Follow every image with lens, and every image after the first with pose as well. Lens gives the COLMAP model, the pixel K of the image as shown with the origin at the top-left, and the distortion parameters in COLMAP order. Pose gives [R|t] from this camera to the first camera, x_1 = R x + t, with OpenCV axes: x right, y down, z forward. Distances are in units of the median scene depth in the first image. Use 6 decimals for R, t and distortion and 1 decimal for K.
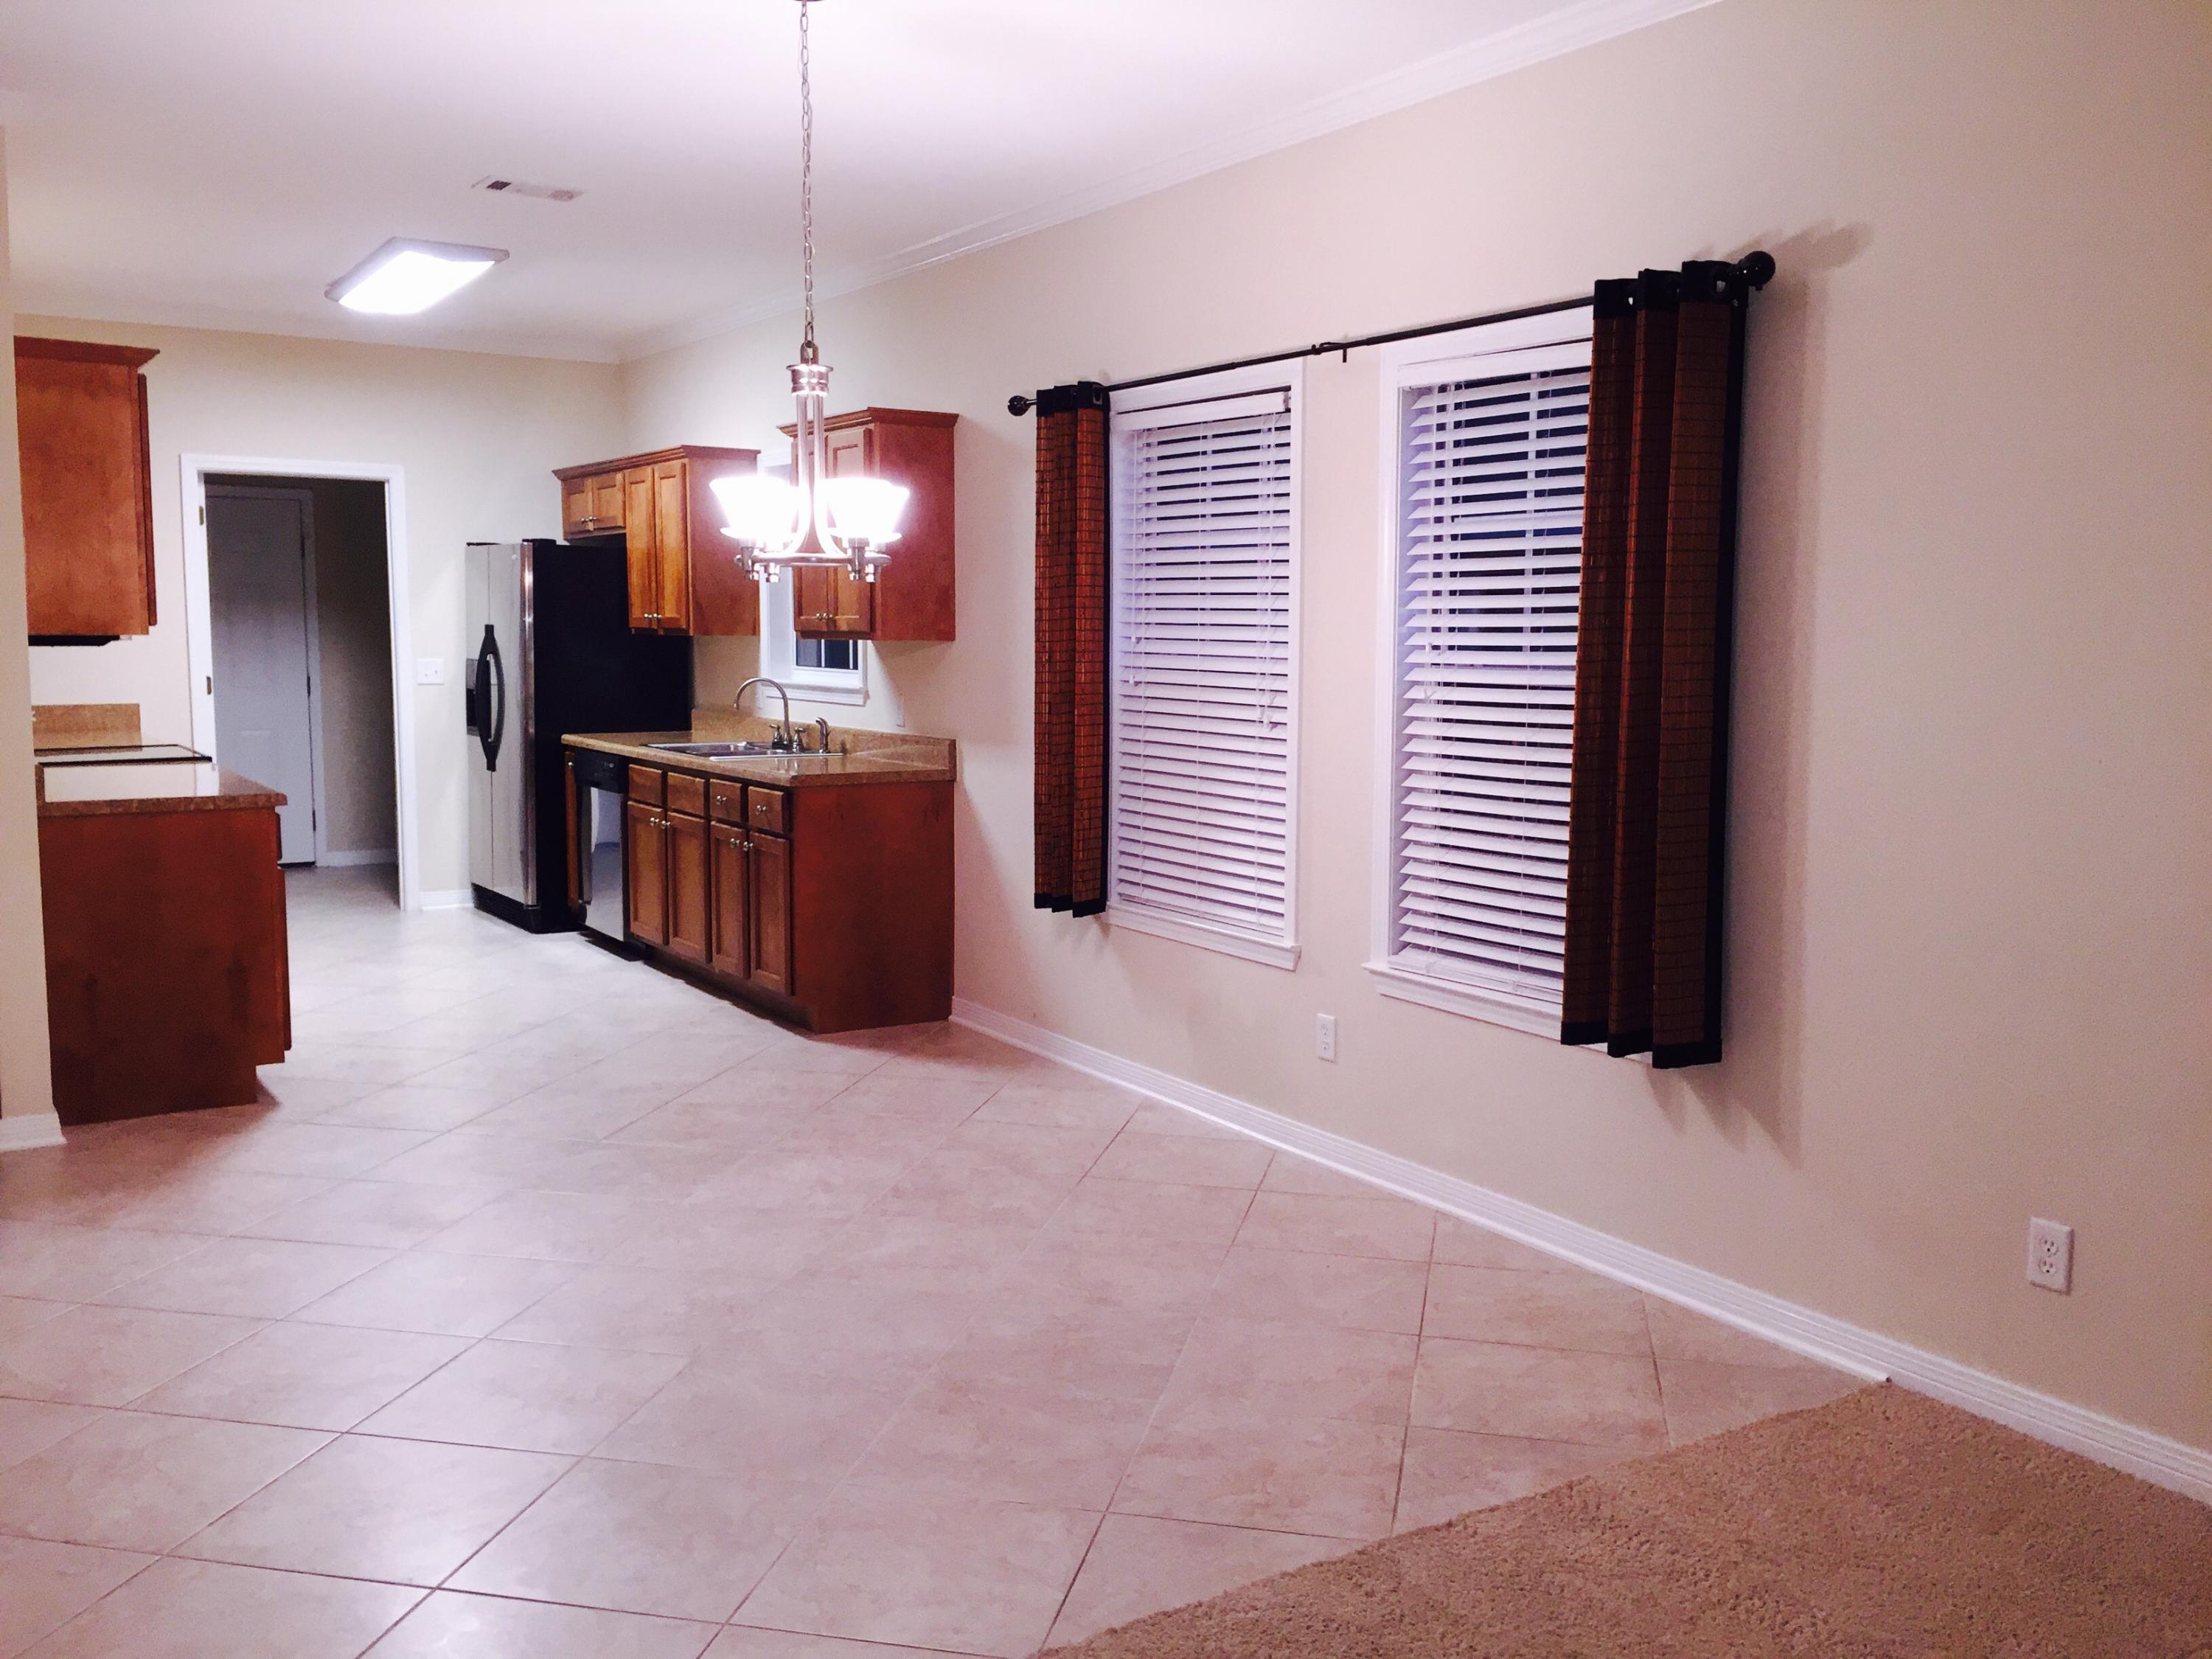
lens RADIAL K [[1901.6, 0, 1126.6], [0, 1901.6, 819.8], [0, 0, 1]] dist [0.073129, -0.088840]
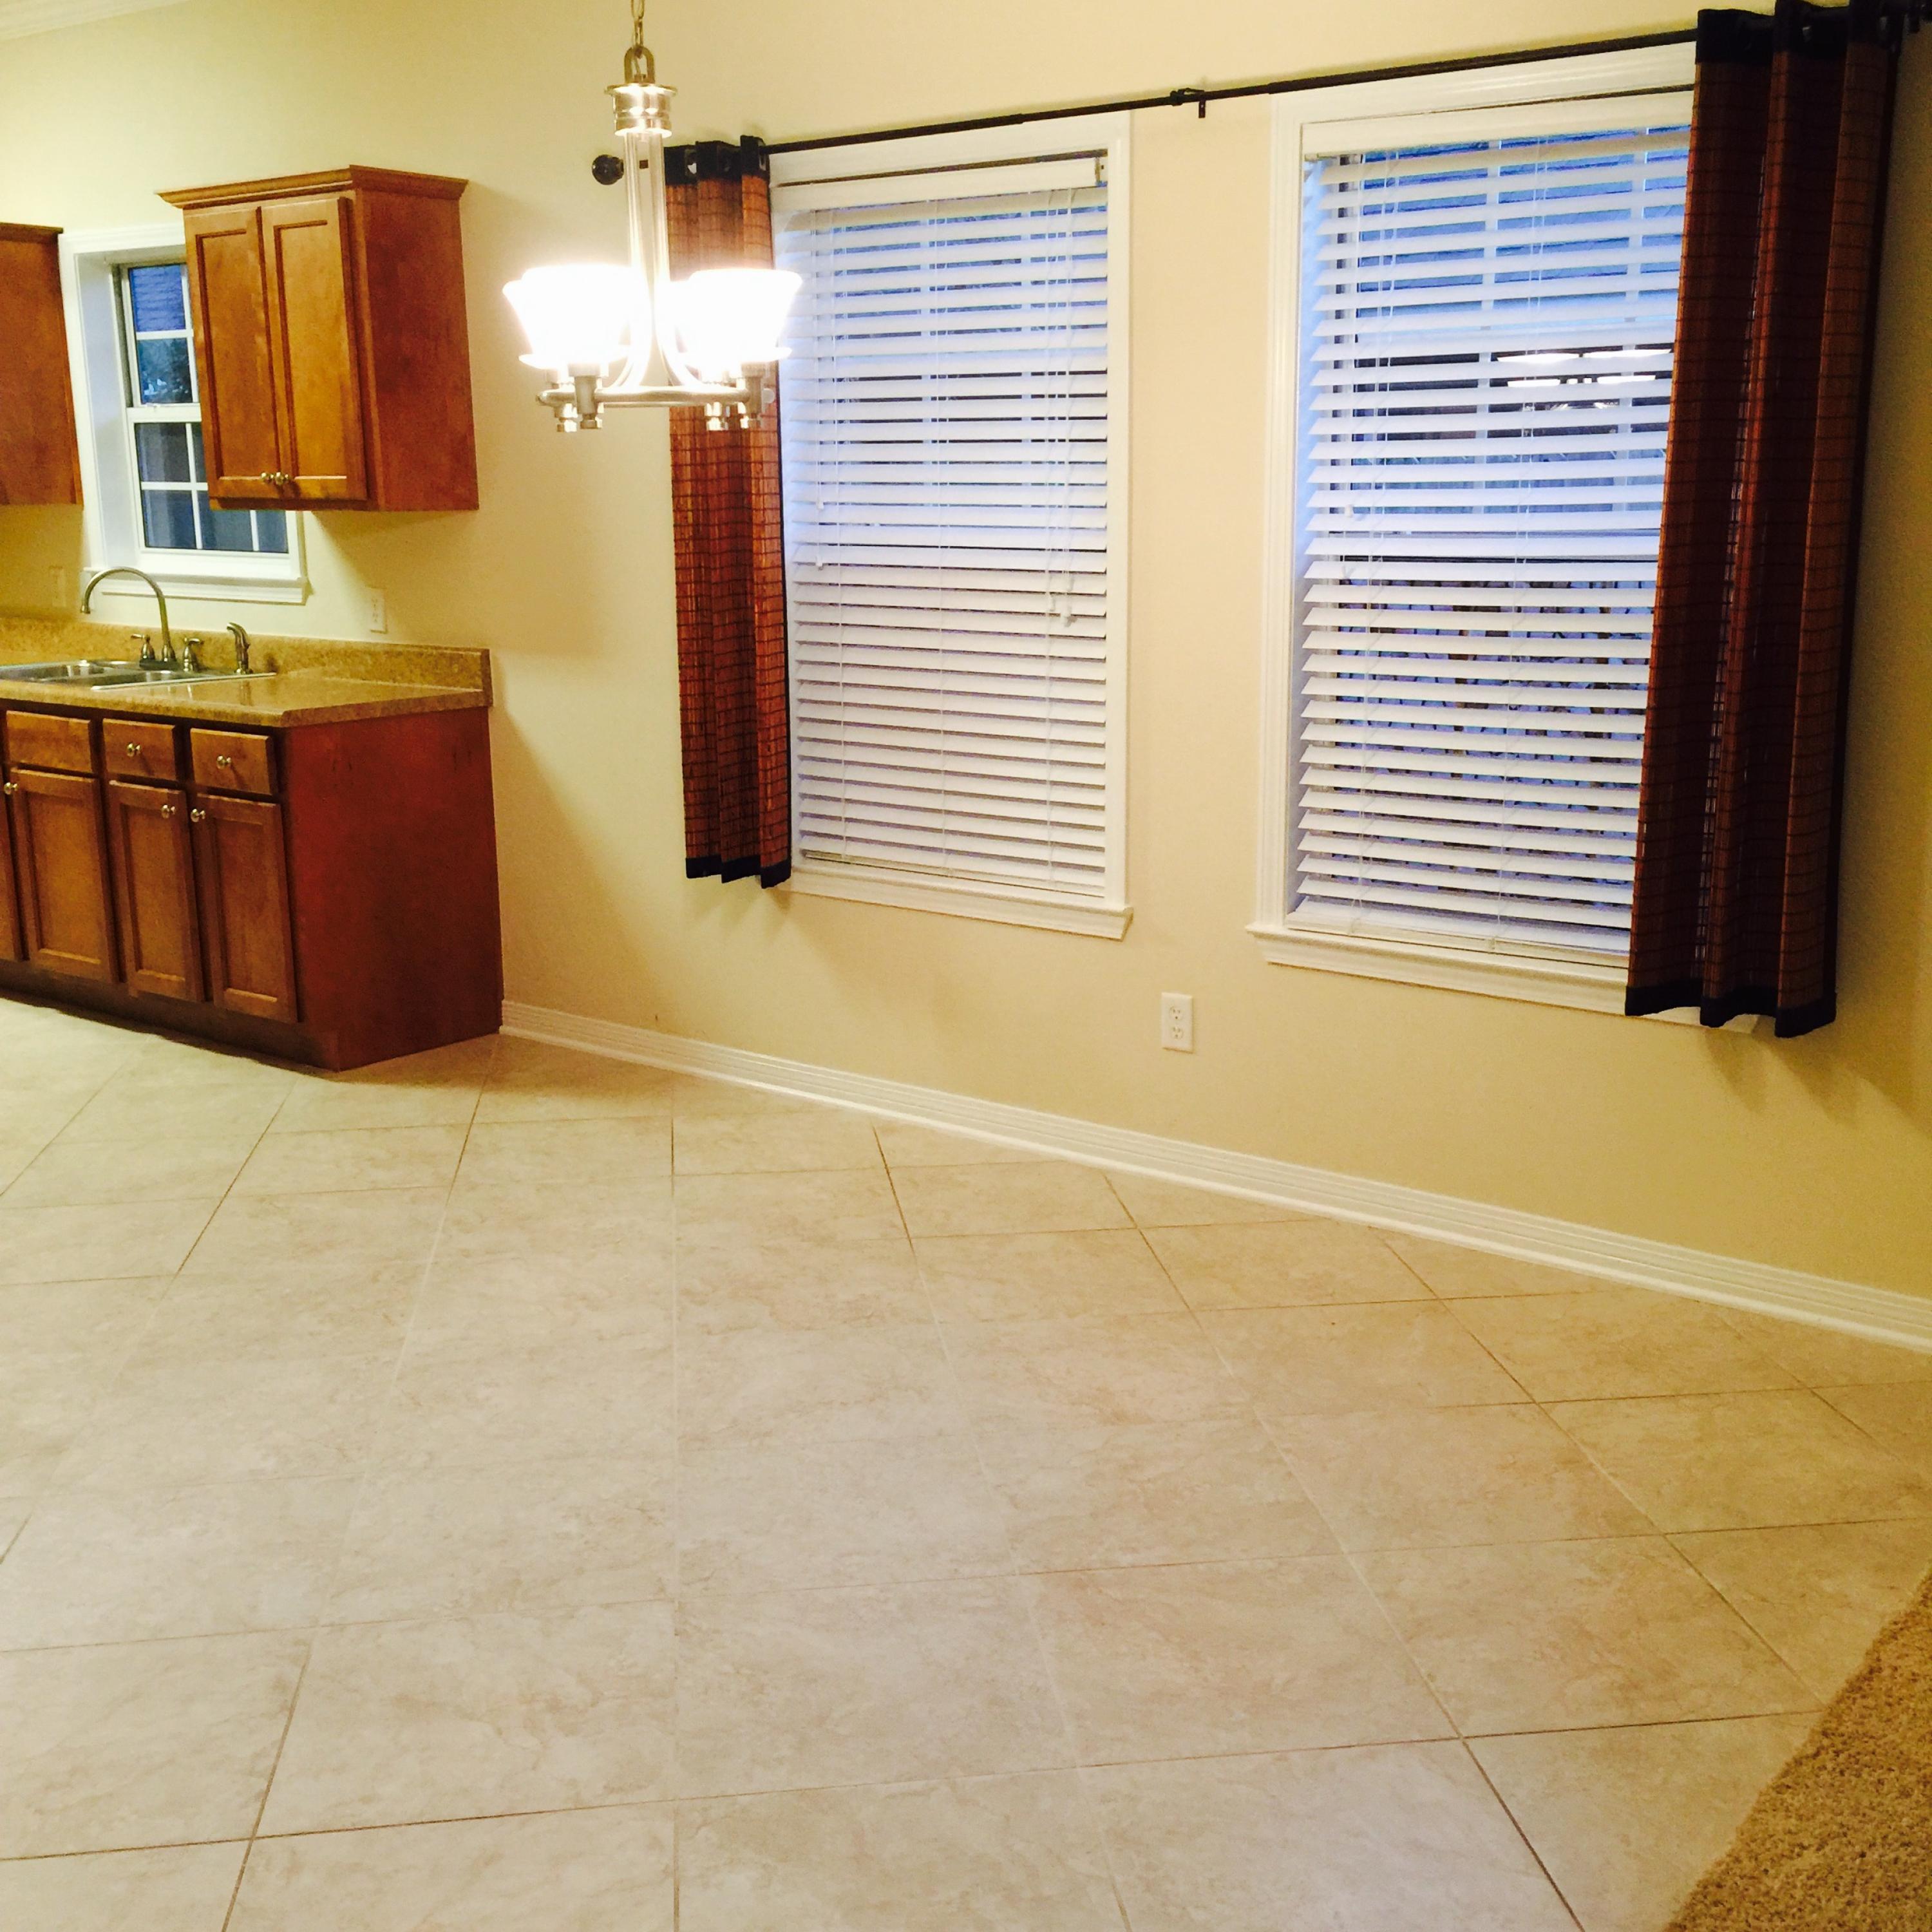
lens RADIAL K [[2209.4, 0, 986.8], [0, 2209.4, 961.1], [0, 0, 1]] dist [0.045149, 0.000000]
pose [[0.941585, -0.087017, 0.325340, -0.233820], [0.048912, 0.991134, 0.123534, -0.023433], [-0.333206, -0.100405, 0.937493, 0.163727]]
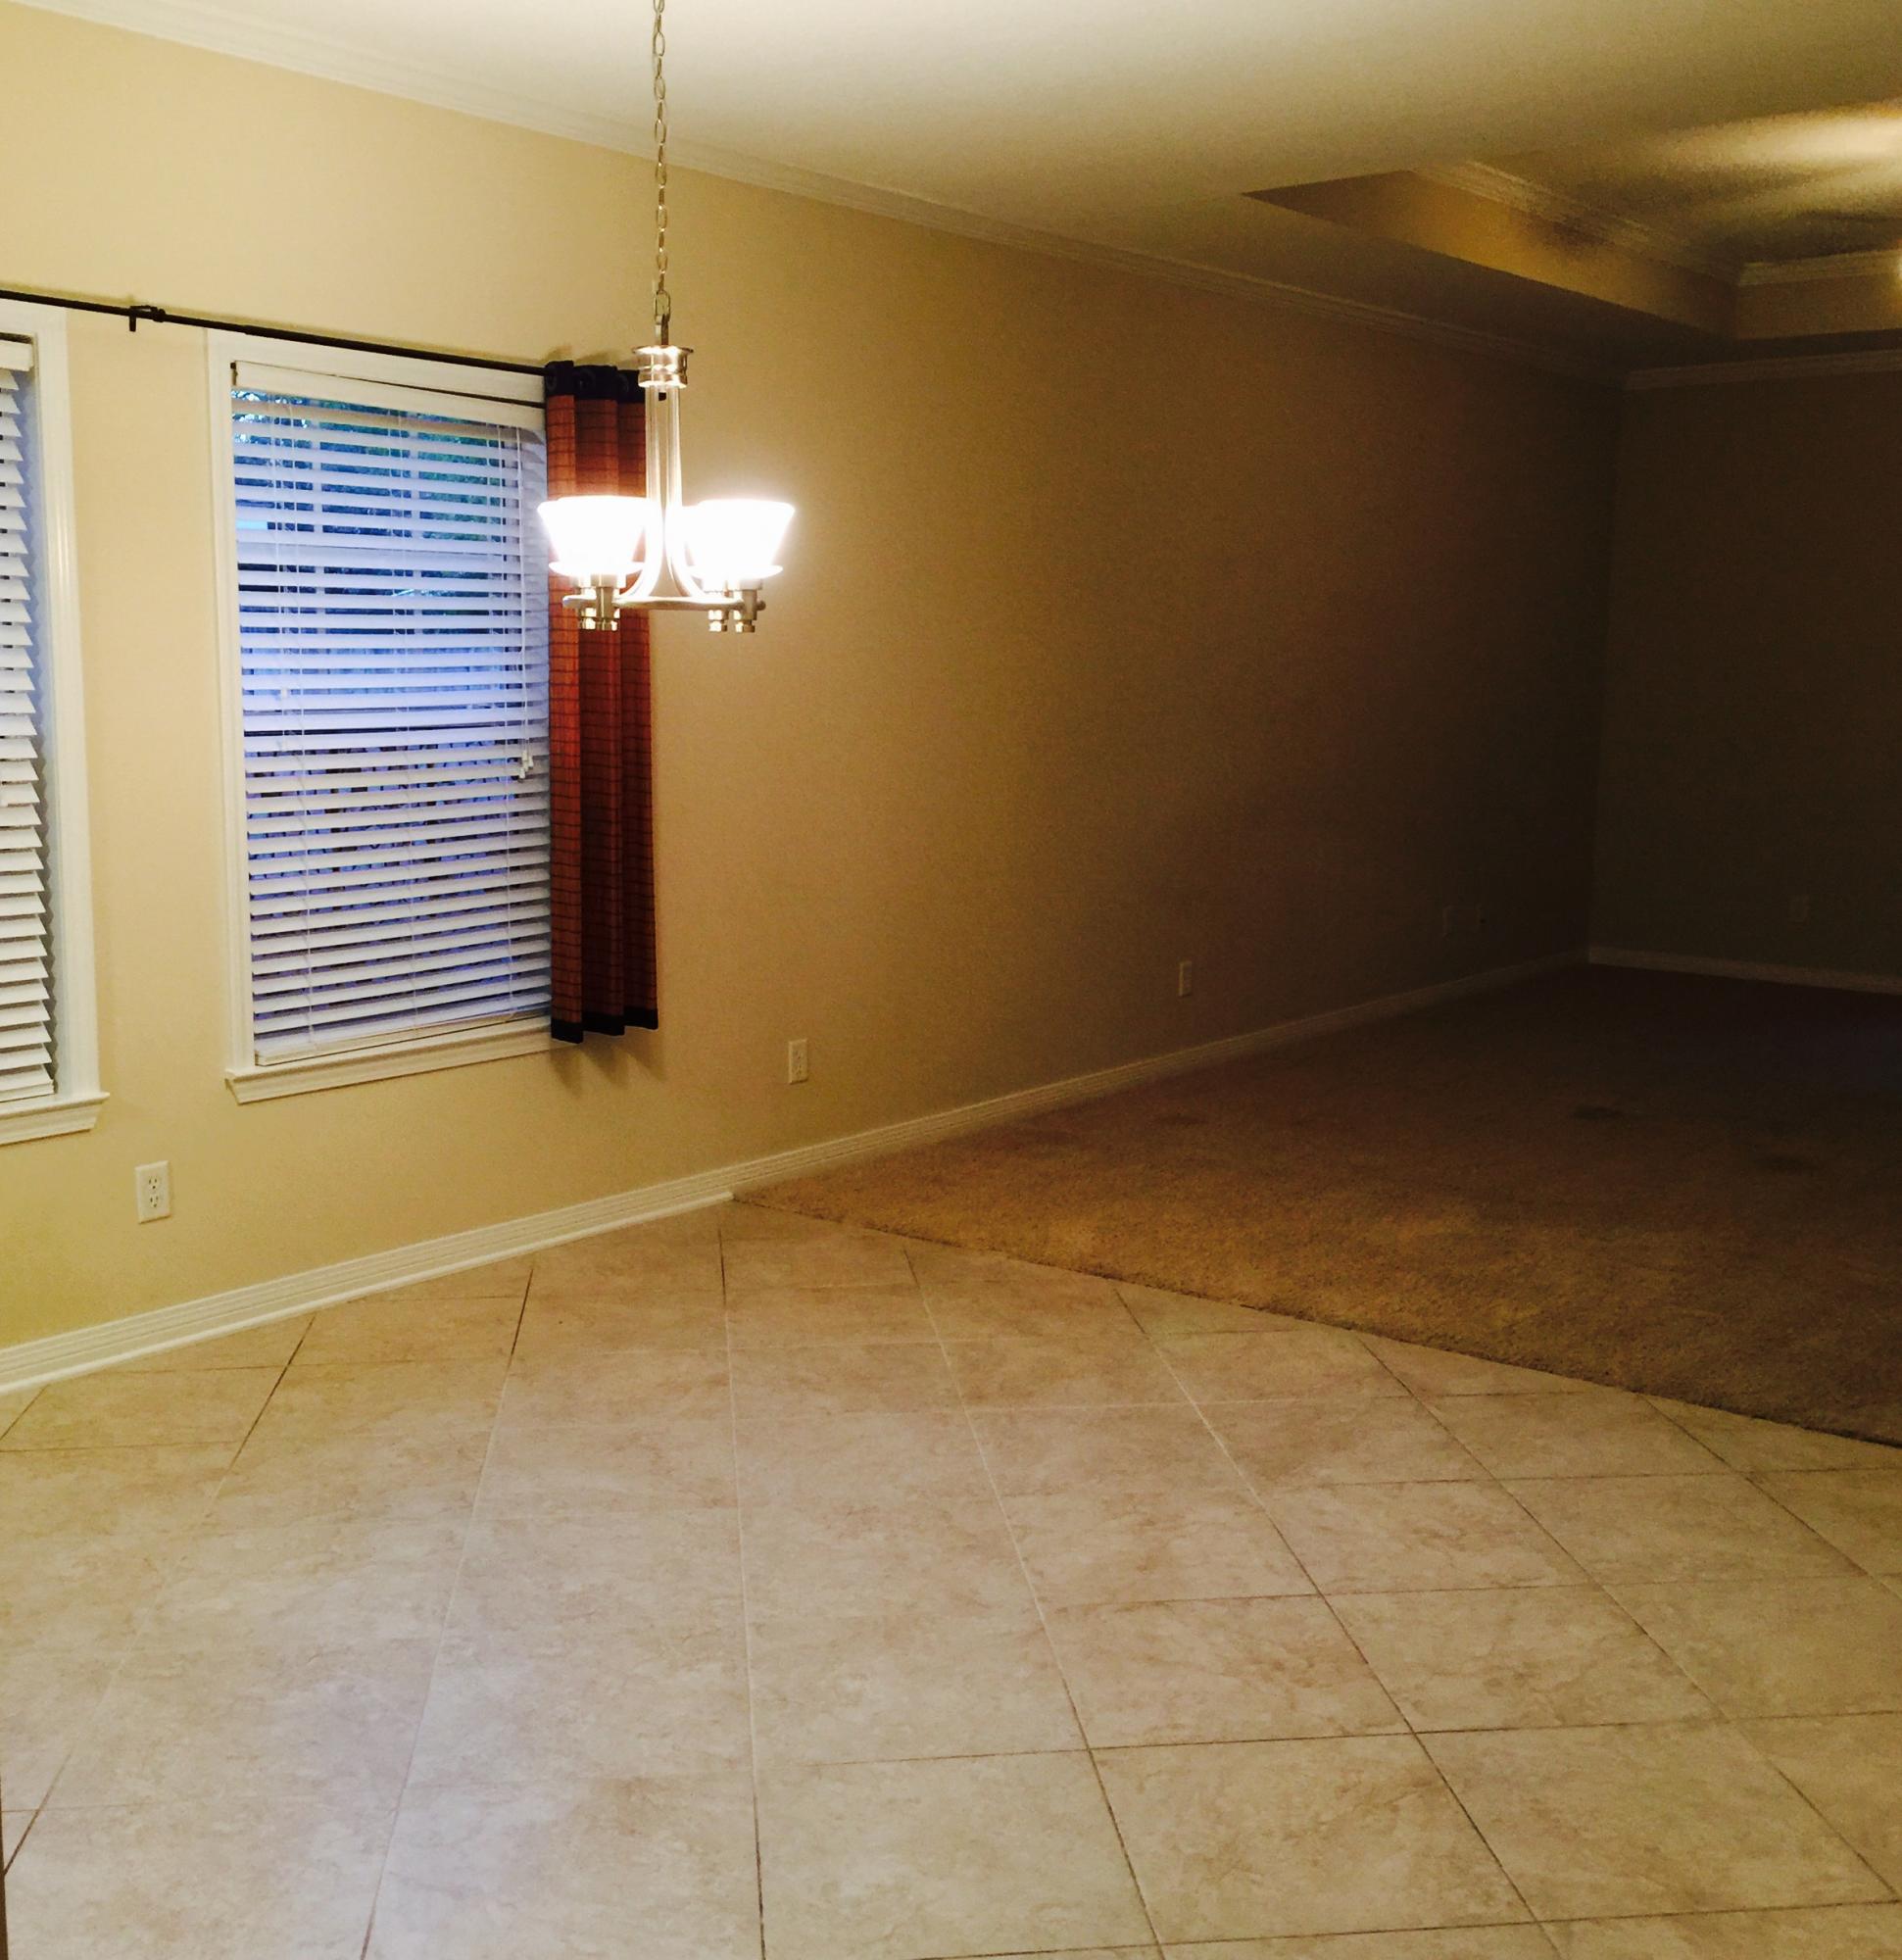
lens RADIAL K [[2218.5, 0, 943.8], [0, 2218.5, 975.5], [0, 0, 1]] dist [0.053071, 0.000000]
pose [[-0.315577, -0.150119, 0.936950, -0.767814], [0.086789, 0.978702, 0.186040, -0.106024], [-0.944923, 0.140027, -0.295827, 0.856119]]
